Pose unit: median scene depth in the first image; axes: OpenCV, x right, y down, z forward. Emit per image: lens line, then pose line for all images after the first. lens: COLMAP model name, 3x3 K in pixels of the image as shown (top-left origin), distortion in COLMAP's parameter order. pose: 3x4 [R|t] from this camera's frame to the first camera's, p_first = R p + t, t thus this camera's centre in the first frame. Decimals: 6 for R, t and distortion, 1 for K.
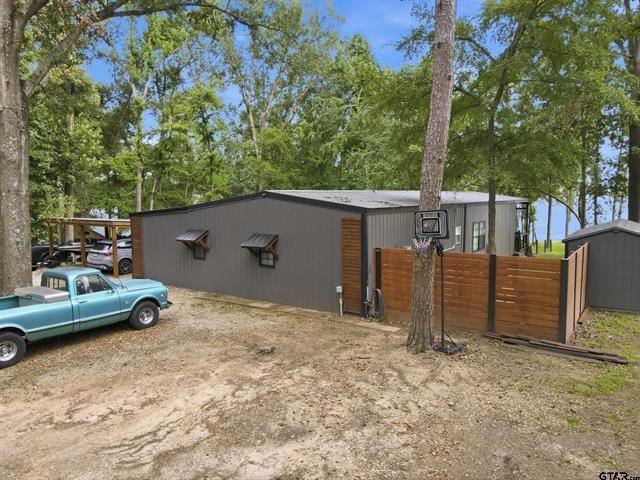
lens RADIAL K [[478.4, 0, 320.0], [0, 478.4, 240.0], [0, 0, 1]] dist [0.018056, 0.002408]
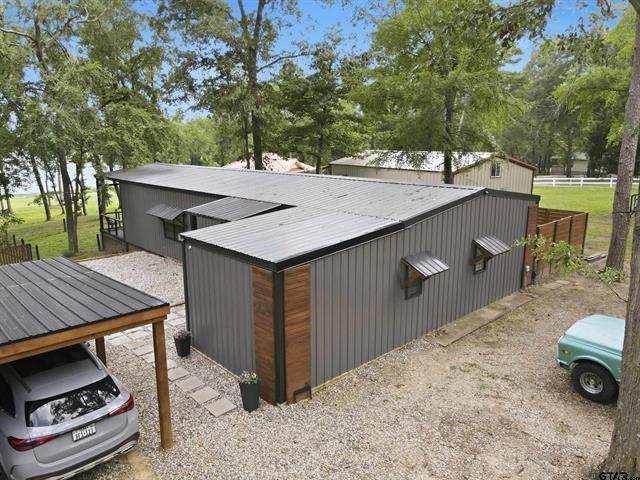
lens RADIAL K [[478.4, 0, 320.0], [0, 478.4, 240.0], [0, 0, 1]] dist [0.018056, 0.002408]
pose [[0.193263, -0.195565, 0.961459, -1.567222], [0.092444, 0.979204, 0.180592, -0.293545], [-0.976782, 0.053979, 0.207323, 1.714784]]
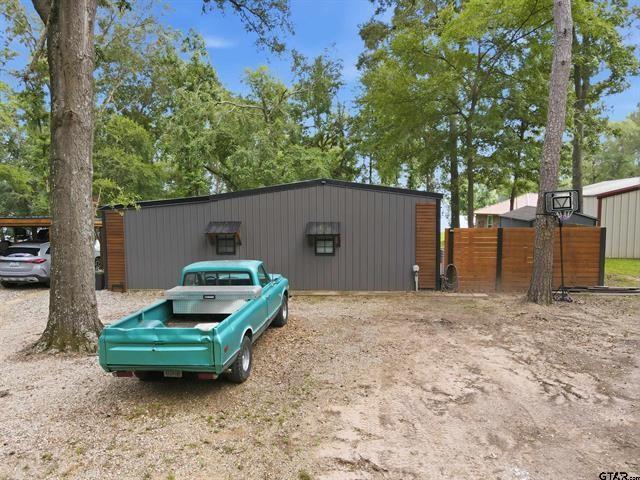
lens RADIAL K [[478.4, 0, 320.0], [0, 478.4, 240.0], [0, 0, 1]] dist [0.018056, 0.002408]
pose [[0.850963, -0.044628, 0.523327, -0.993870], [0.050089, 0.998738, 0.003723, 0.032916], [-0.522832, 0.023045, 0.852124, 0.246247]]
